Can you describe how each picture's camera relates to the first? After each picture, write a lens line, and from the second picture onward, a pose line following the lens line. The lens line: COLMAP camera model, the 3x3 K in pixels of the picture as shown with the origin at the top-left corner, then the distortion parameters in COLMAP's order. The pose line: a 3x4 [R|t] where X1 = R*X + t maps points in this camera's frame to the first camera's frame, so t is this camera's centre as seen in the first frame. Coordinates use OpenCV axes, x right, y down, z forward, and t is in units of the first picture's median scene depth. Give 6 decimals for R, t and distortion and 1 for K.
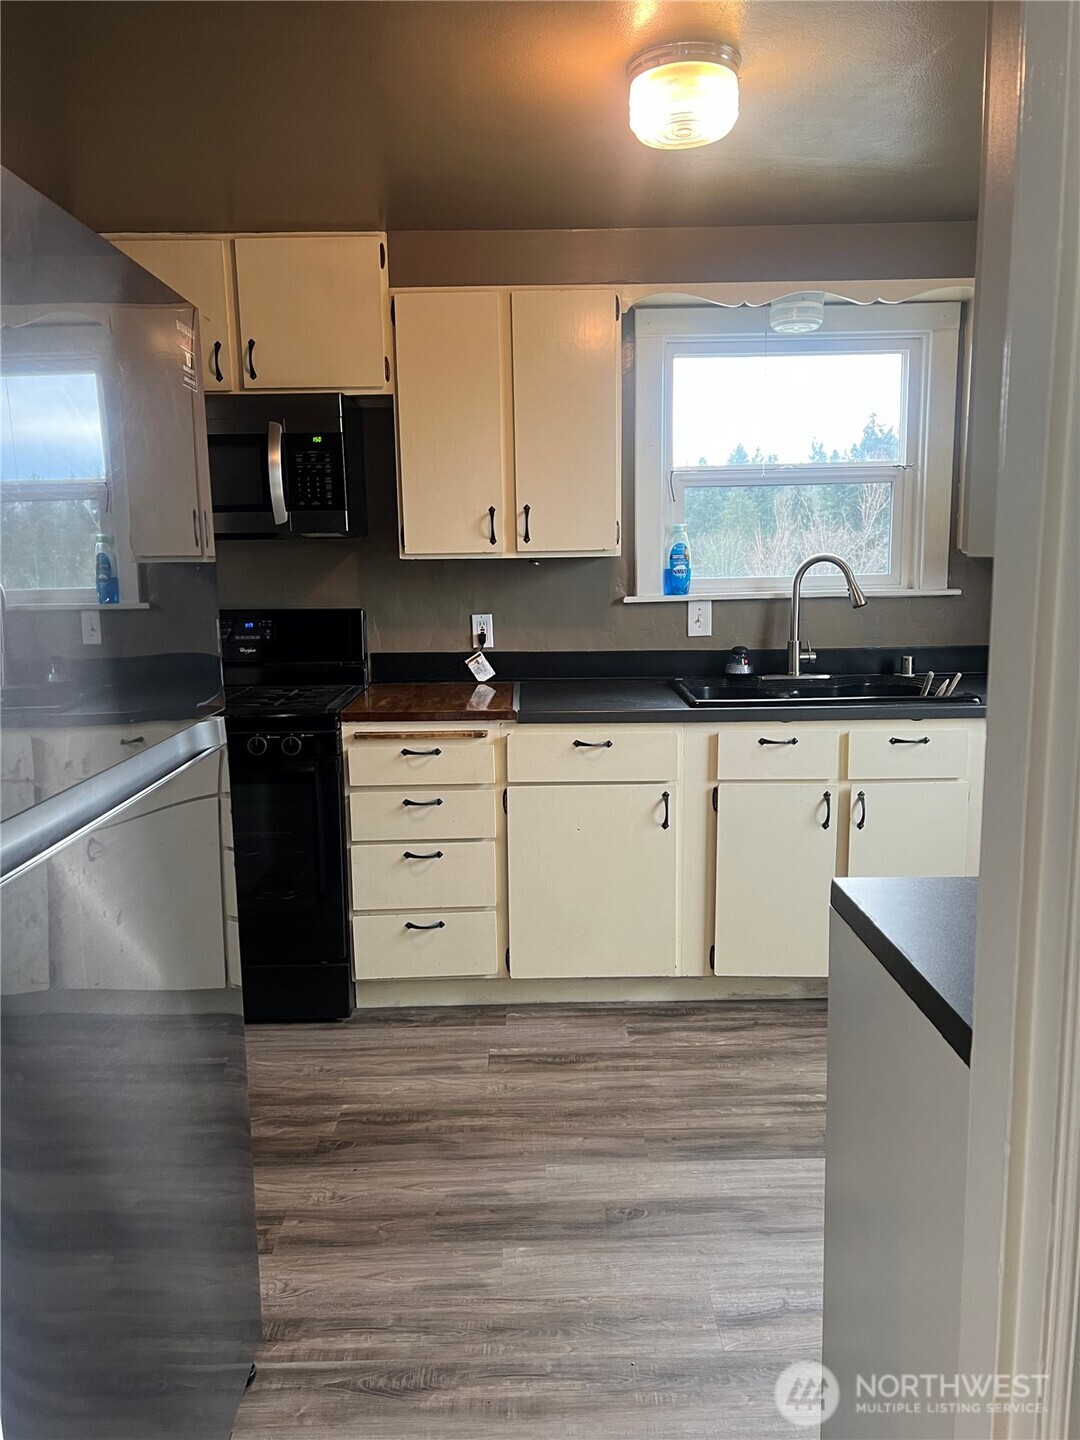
lens RADIAL K [[1088.9, 0, 534.4], [0, 1088.9, 718.4], [0, 0, 1]] dist [0.035188, -0.031101]
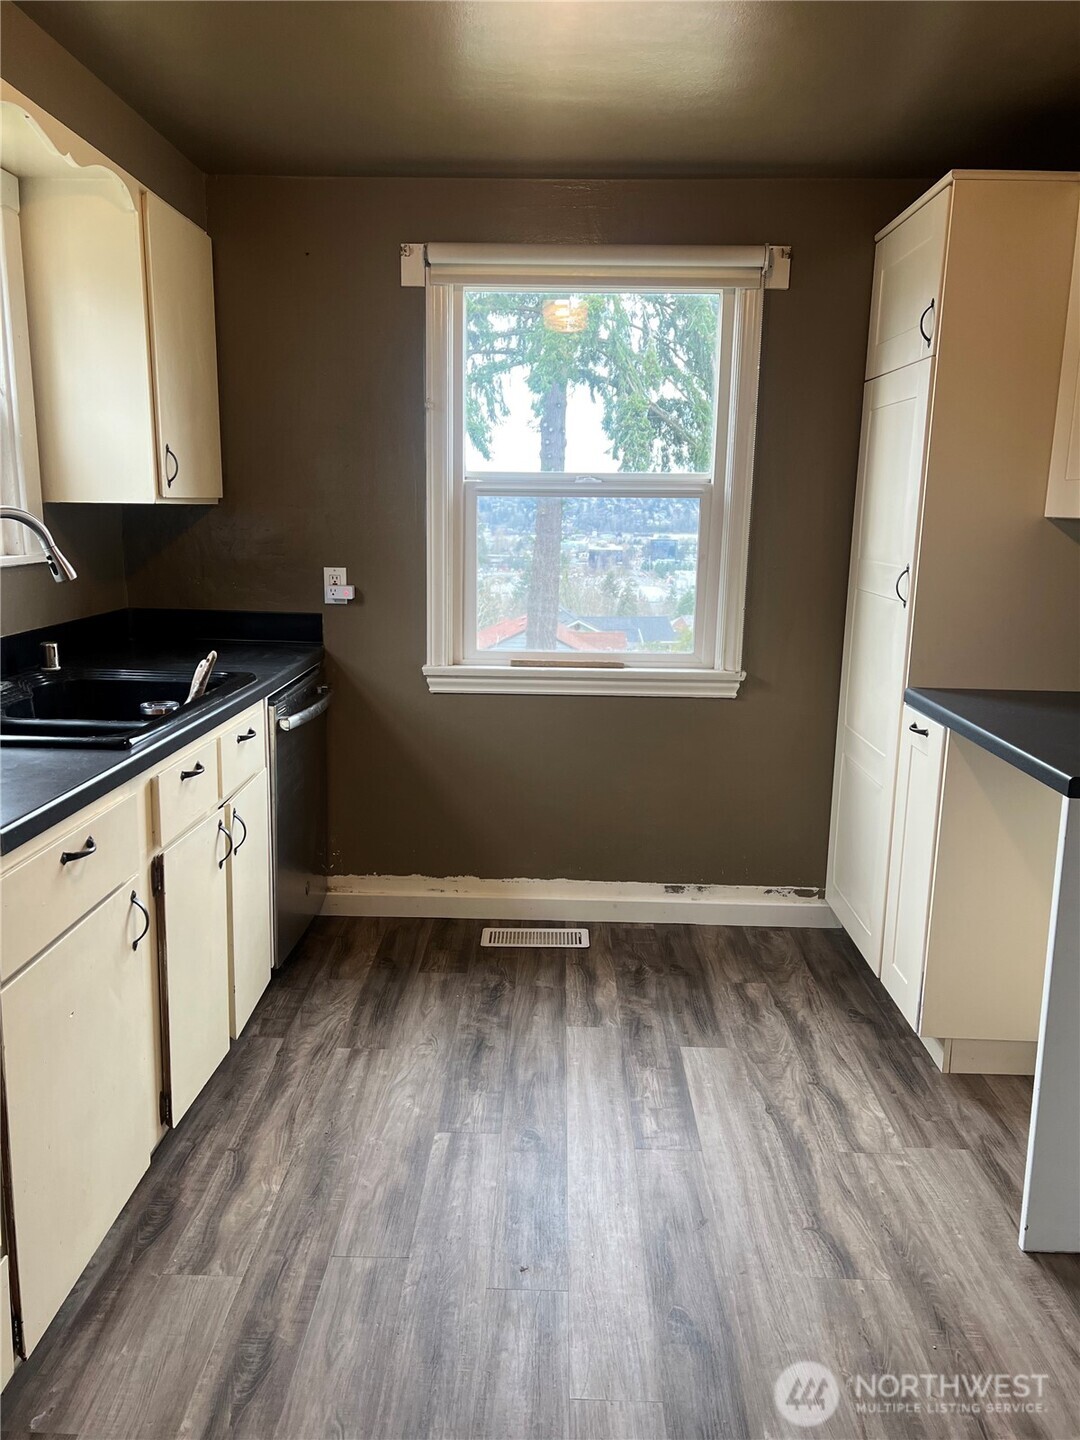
lens RADIAL K [[1088.9, 0, 535.6], [0, 1088.9, 710.6], [0, 0, 1]] dist [0.035188, -0.031101]
pose [[0.040331, -0.174638, 0.983806, -0.485870], [0.136513, 0.976338, 0.167716, -0.111724], [-0.989817, 0.127538, 0.063217, 0.746233]]
